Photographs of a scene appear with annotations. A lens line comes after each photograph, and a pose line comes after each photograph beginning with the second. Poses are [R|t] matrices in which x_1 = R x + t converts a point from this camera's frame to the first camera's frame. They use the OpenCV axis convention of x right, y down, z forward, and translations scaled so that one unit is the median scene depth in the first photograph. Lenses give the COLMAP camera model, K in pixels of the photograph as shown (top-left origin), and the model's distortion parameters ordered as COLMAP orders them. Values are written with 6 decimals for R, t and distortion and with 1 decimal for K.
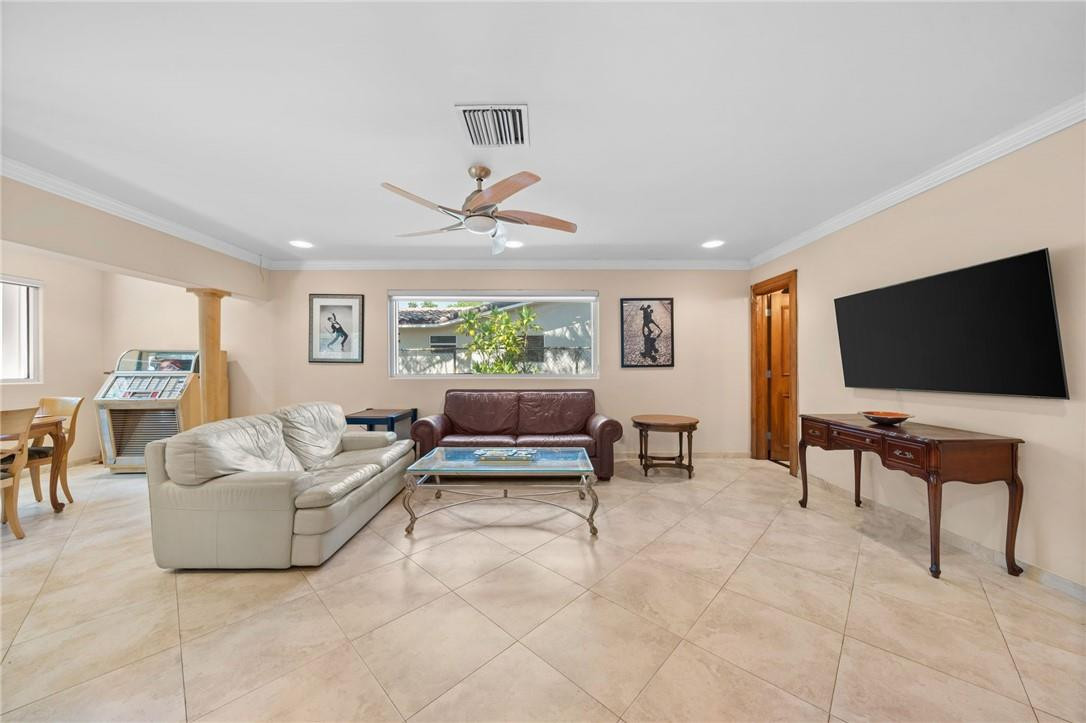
lens RADIAL K [[373.4, 0, 543.0], [0, 373.4, 364.9], [0, 0, 1]] dist [-0.013326, -0.000073]
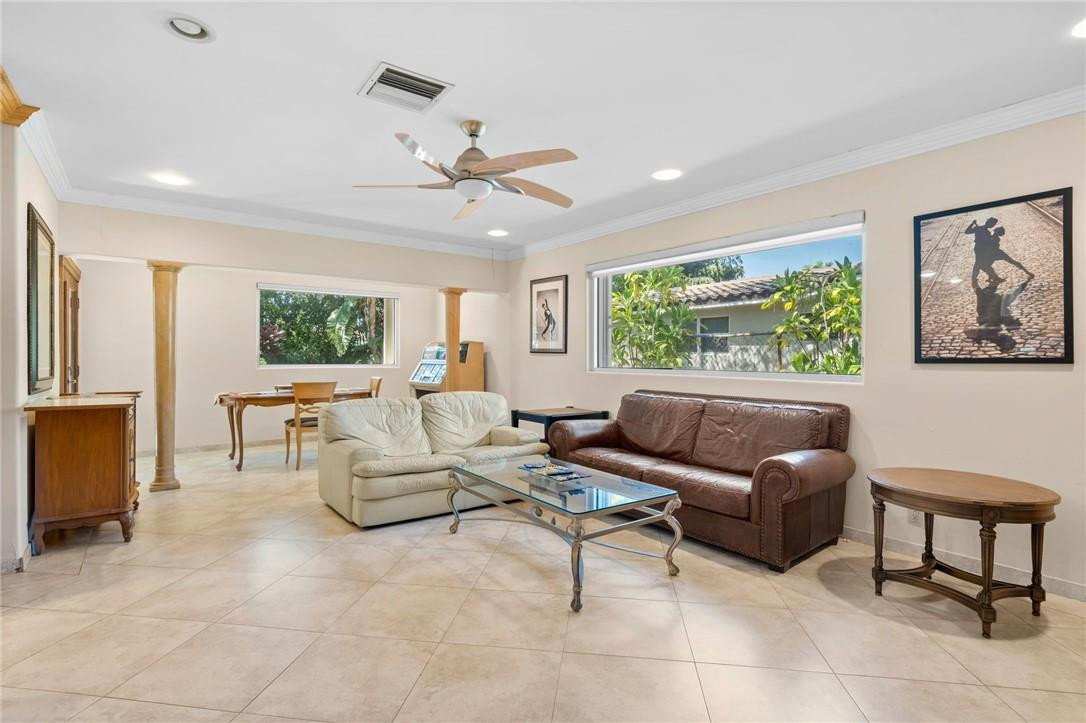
lens RADIAL K [[536.8, 0, 542.4], [0, 536.8, 359.1], [0, 0, 1]] dist [0.002399, 0.000197]
pose [[0.578953, 0.009076, -0.815311, 0.501505], [-0.006876, 0.999957, 0.006249, 0.001099], [0.815332, 0.001989, 0.578990, 0.225899]]
